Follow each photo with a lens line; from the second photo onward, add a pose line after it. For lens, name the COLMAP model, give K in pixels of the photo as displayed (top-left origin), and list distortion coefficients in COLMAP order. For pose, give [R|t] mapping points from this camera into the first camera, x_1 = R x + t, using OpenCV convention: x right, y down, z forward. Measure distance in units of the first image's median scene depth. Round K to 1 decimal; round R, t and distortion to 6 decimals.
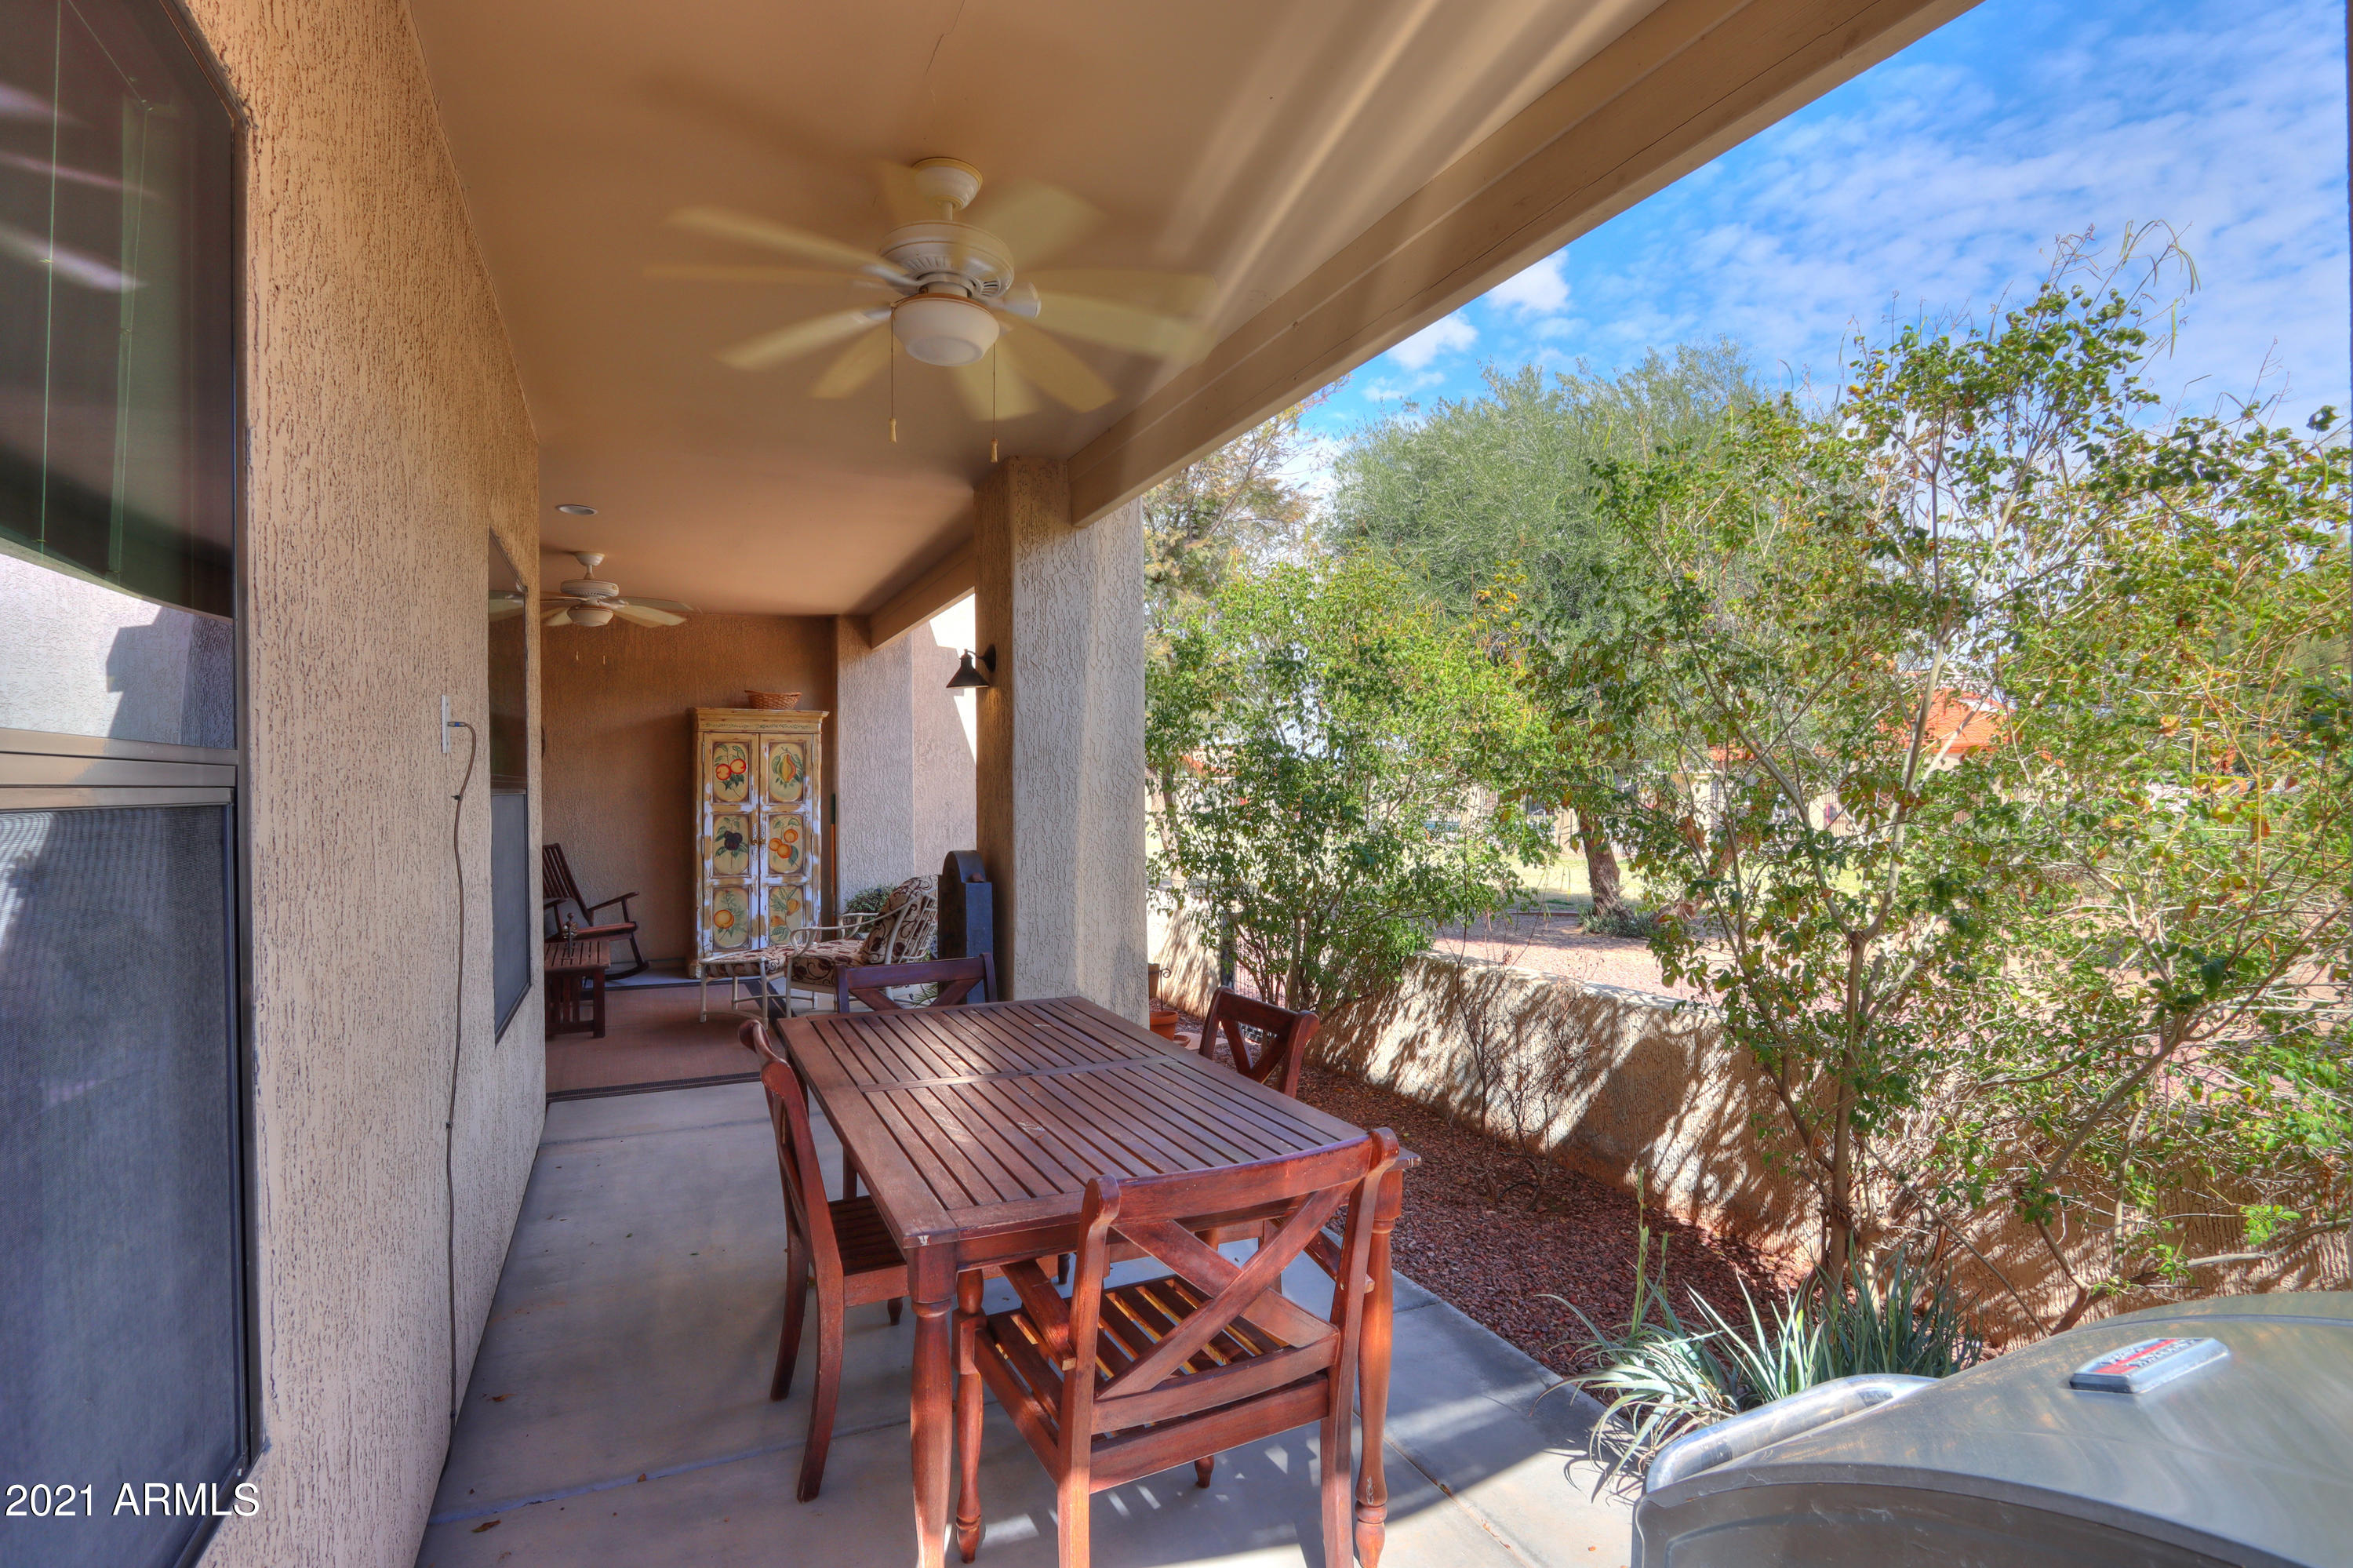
lens RADIAL K [[1118.1, 0, 1154.1], [0, 1118.1, 782.9], [0, 0, 1]] dist [-0.007898, 0.001787]
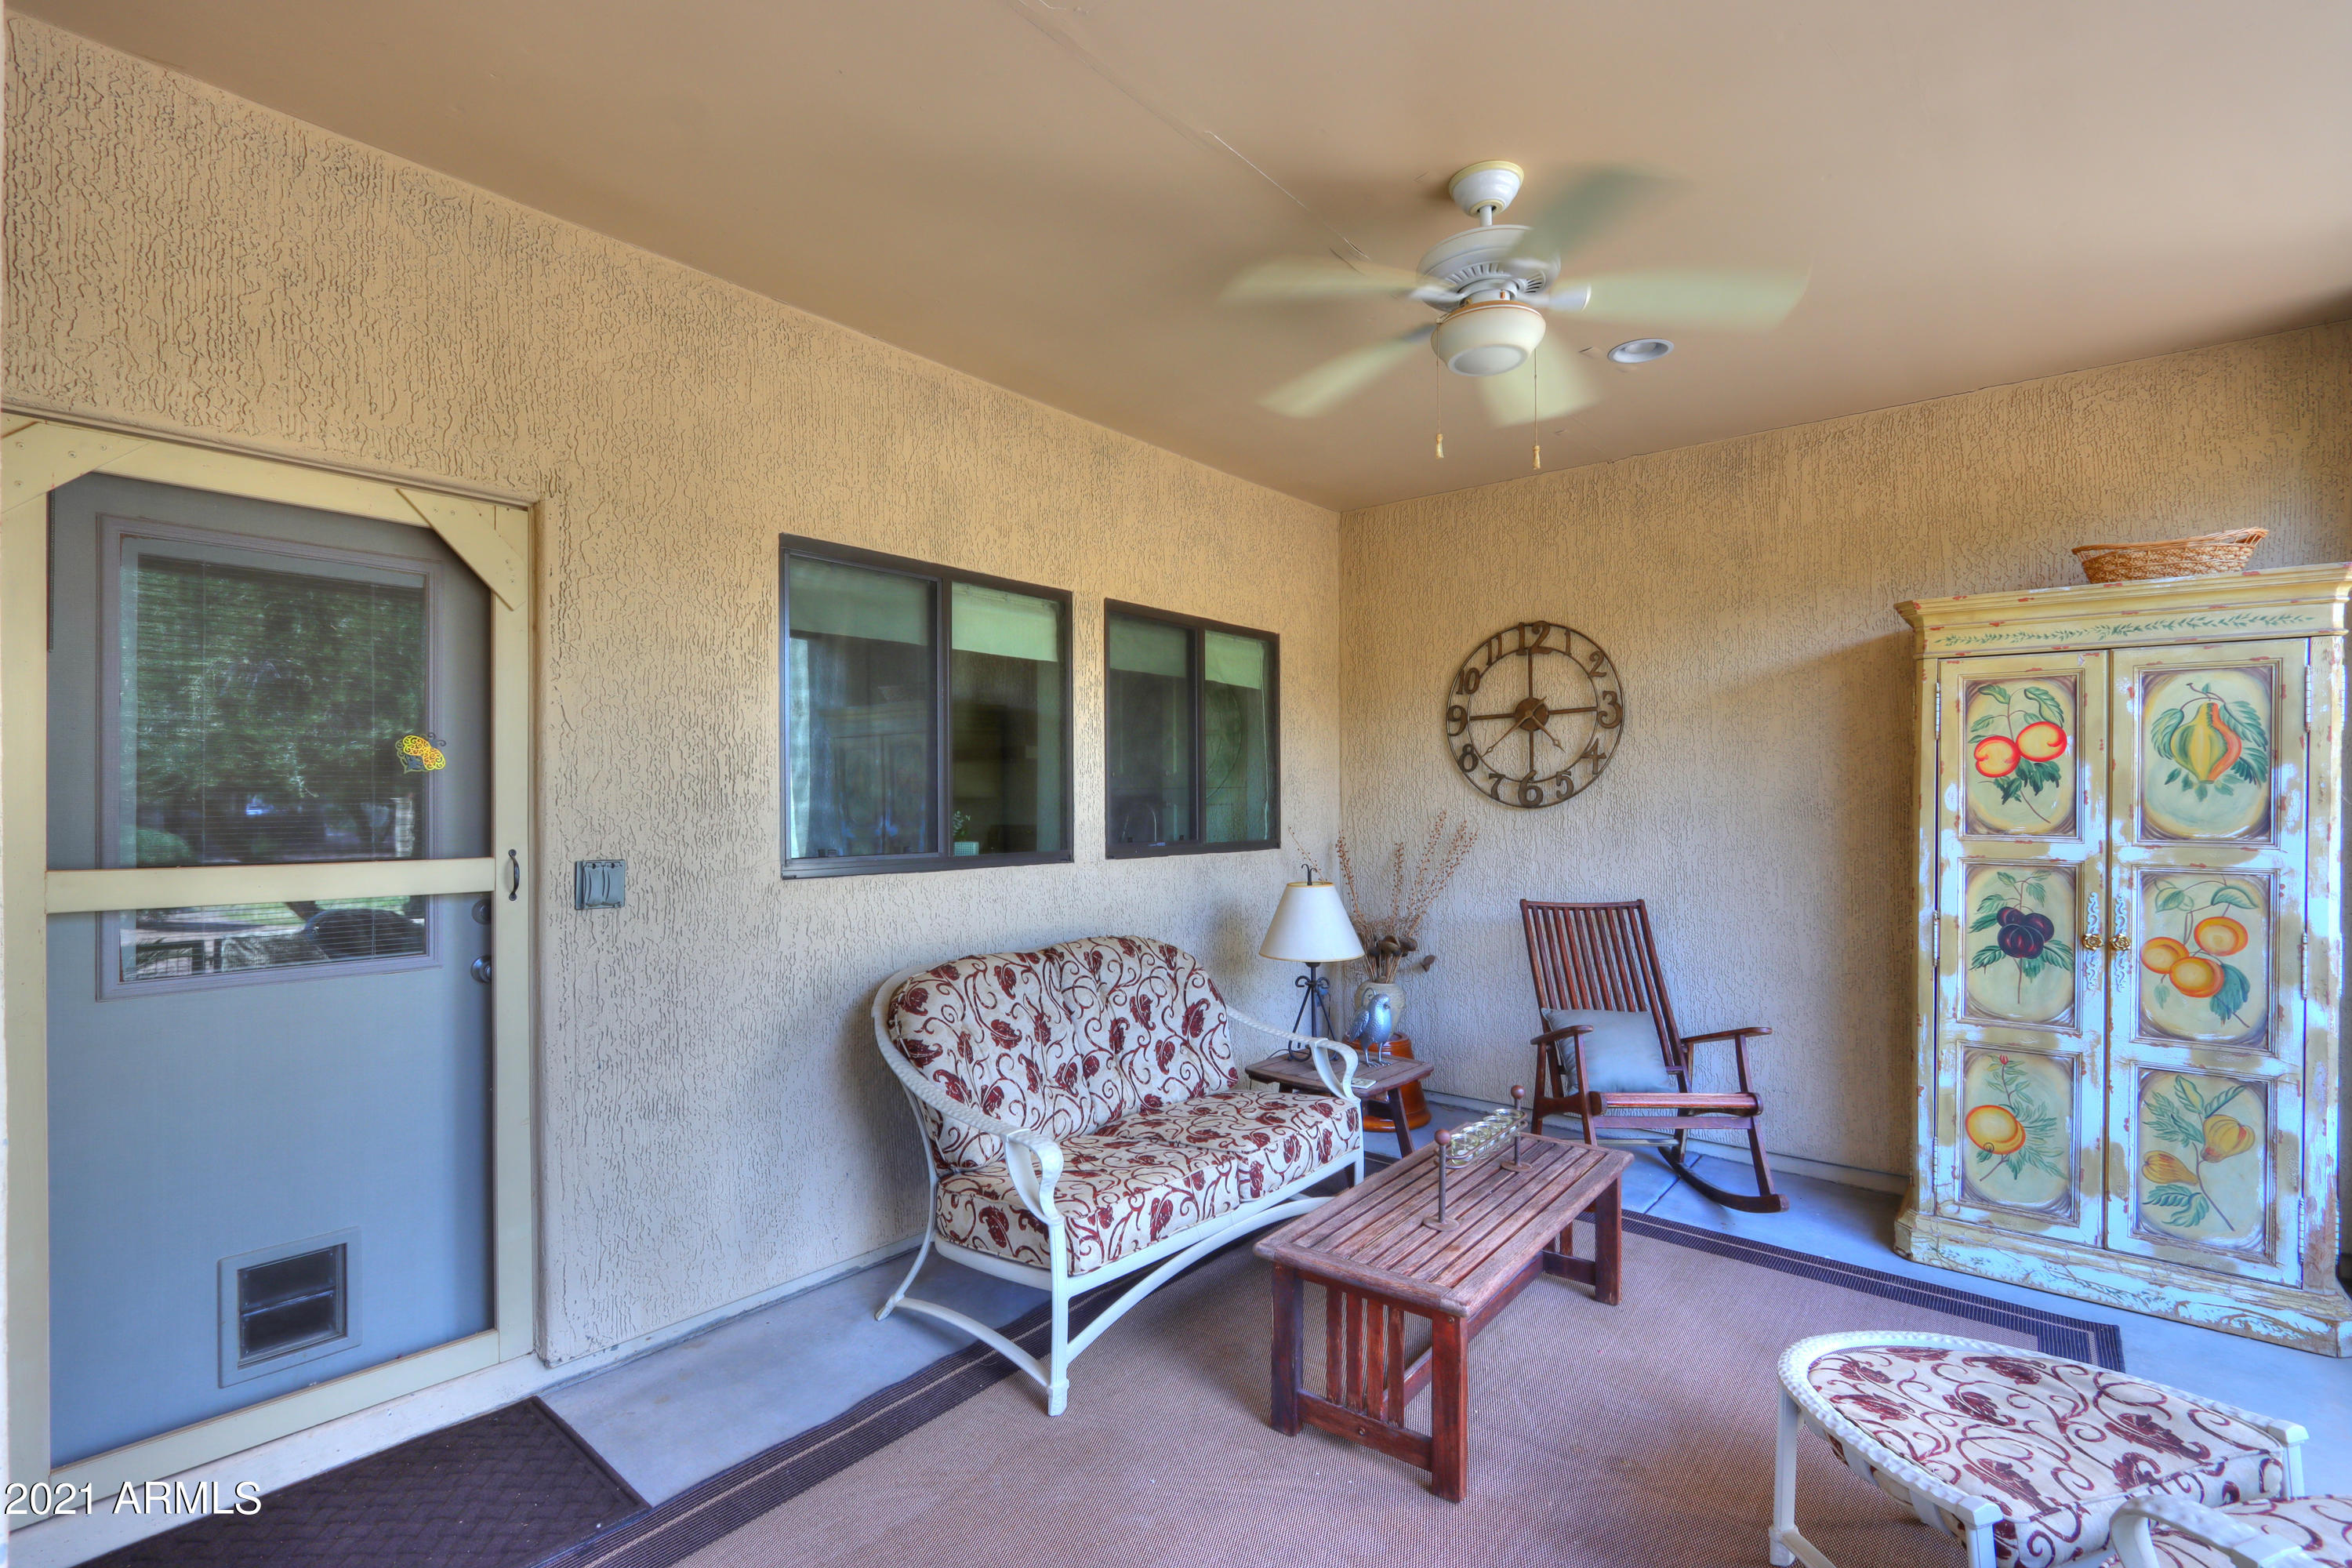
lens RADIAL K [[1117.6, 0, 1147.2], [0, 1117.6, 794.2], [0, 0, 1]] dist [-0.007898, 0.001787]
pose [[0.429717, 0.005952, -0.902944, -0.158514], [-0.002969, 0.999982, 0.005179, 0.002358], [0.902959, 0.000456, 0.429727, 0.556078]]
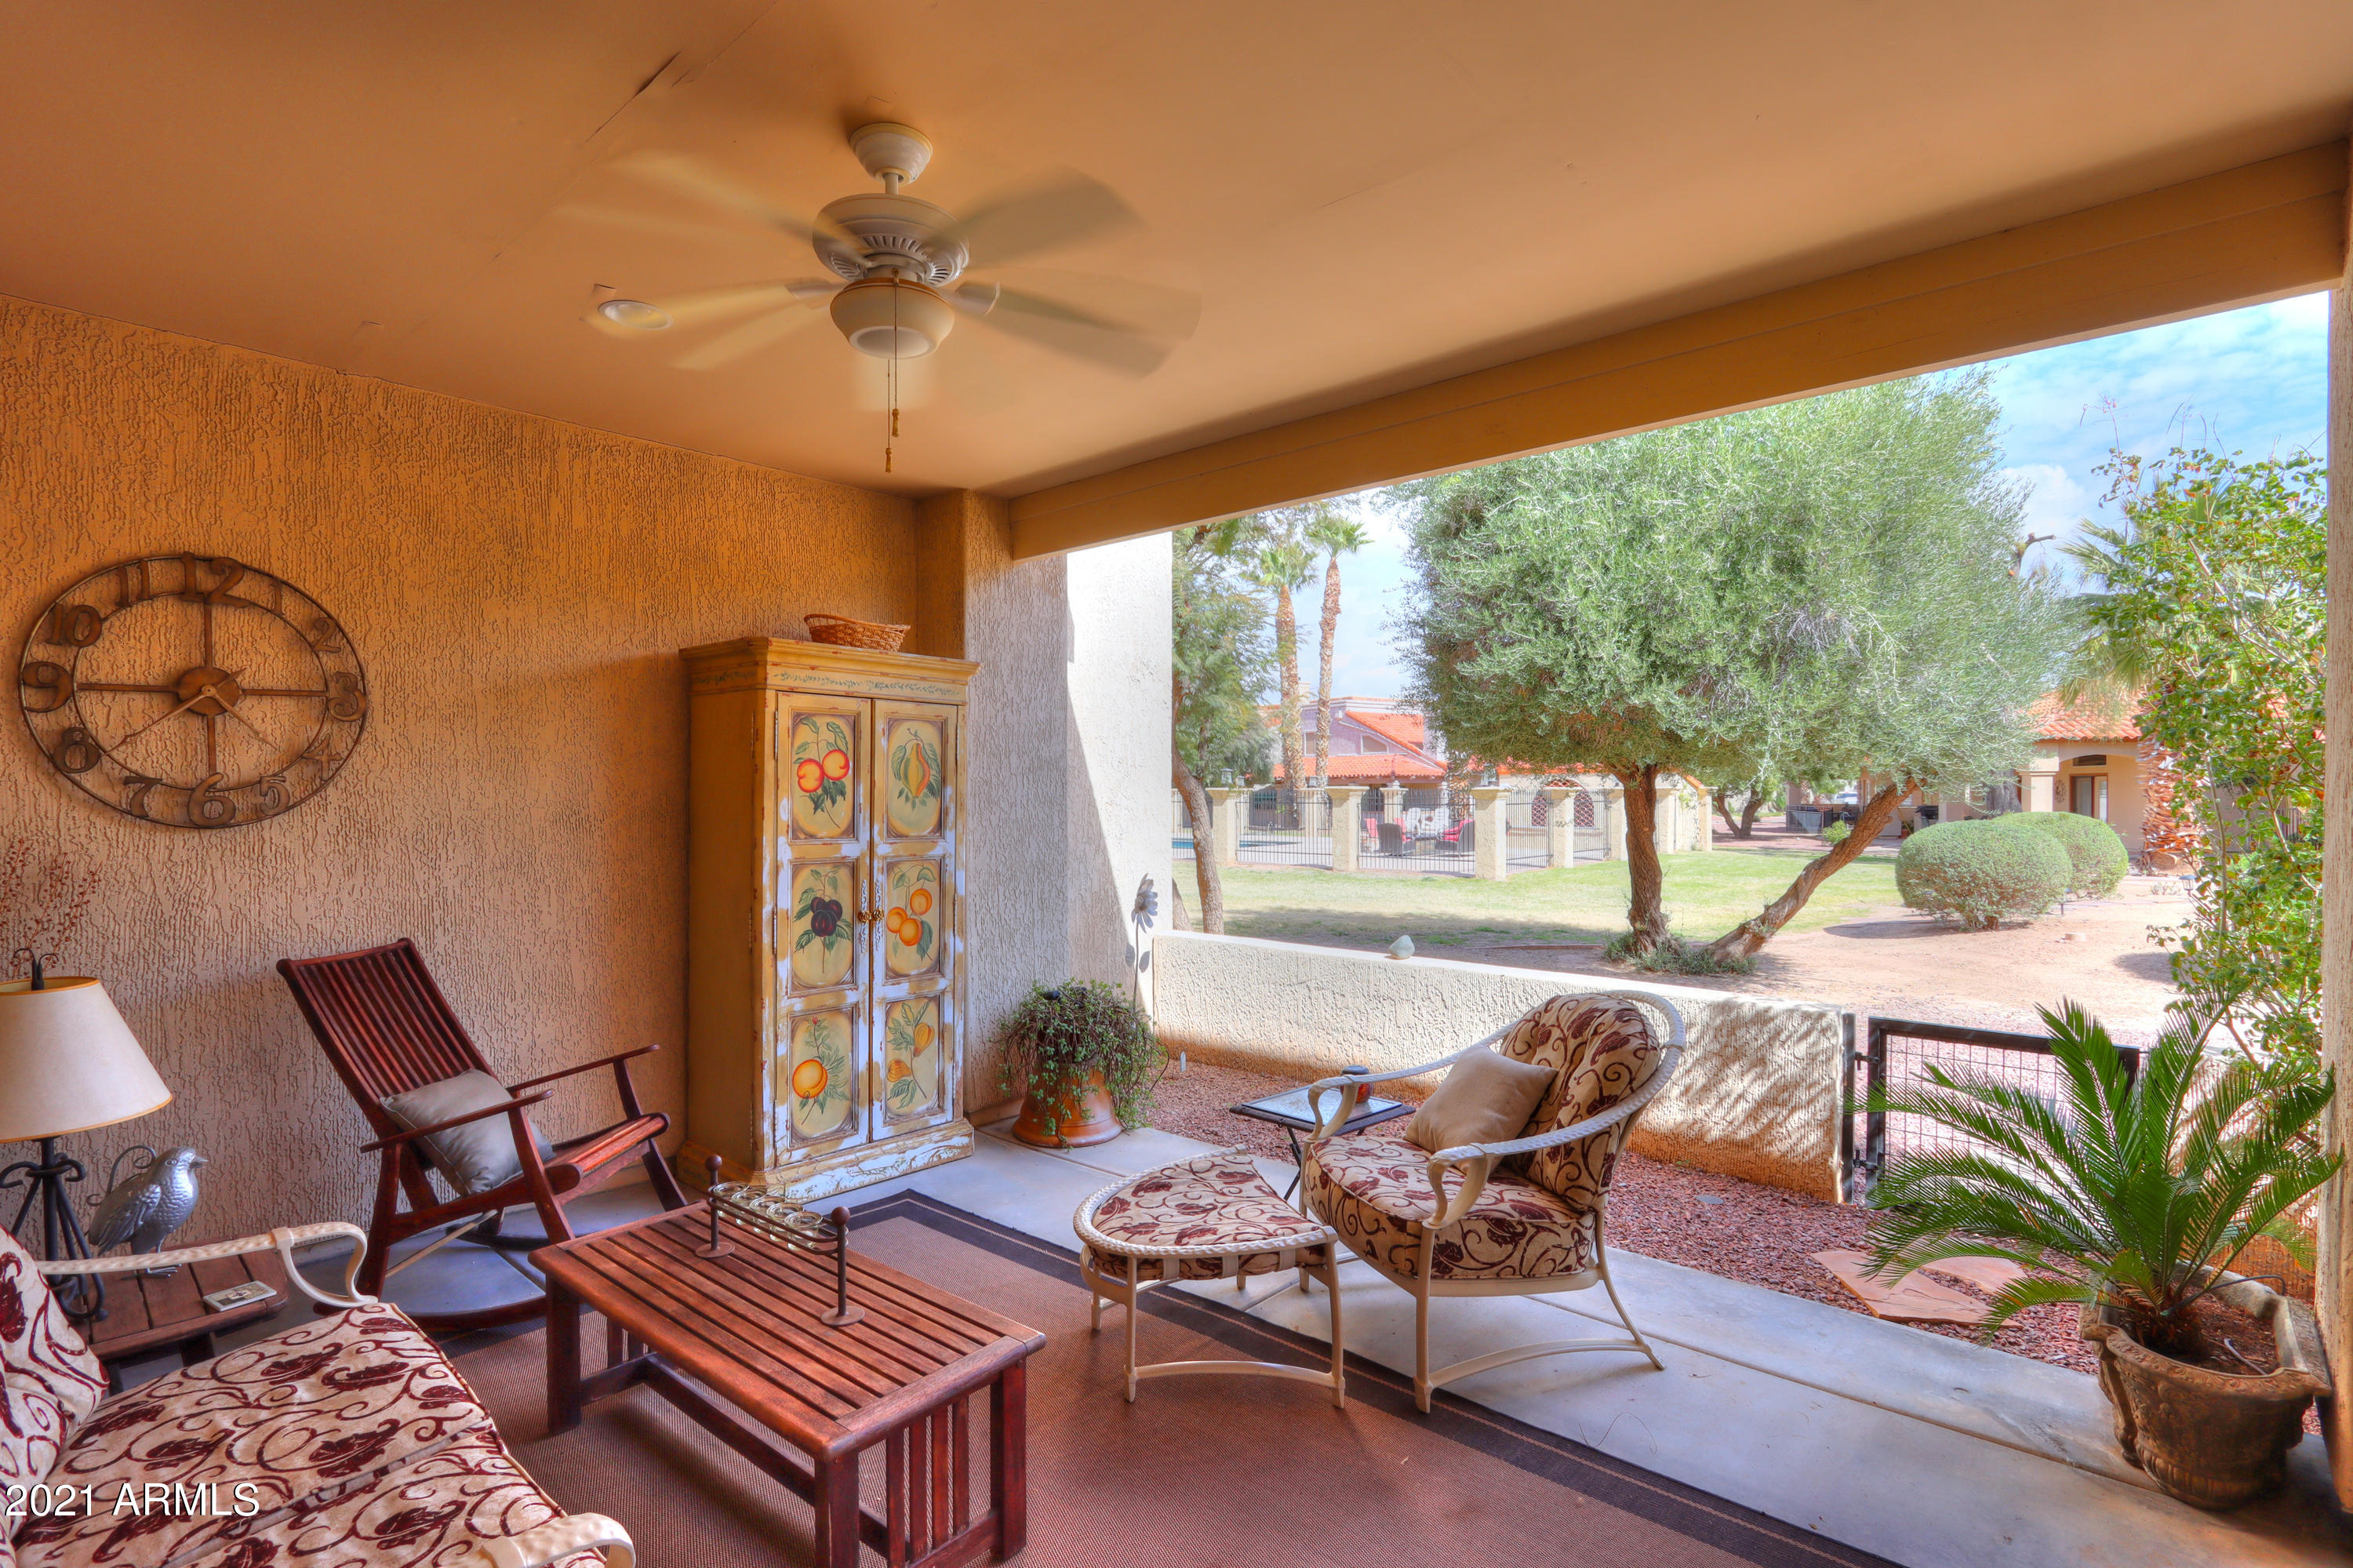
lens RADIAL K [[1118.1, 0, 1167.8], [0, 1118.1, 802.7], [0, 0, 1]] dist [-0.007898, 0.001787]
pose [[0.915489, 0.004835, 0.402313, -0.435142], [-0.006802, 0.999971, 0.003461, -0.000781], [-0.402284, -0.005905, 0.915496, 0.490186]]
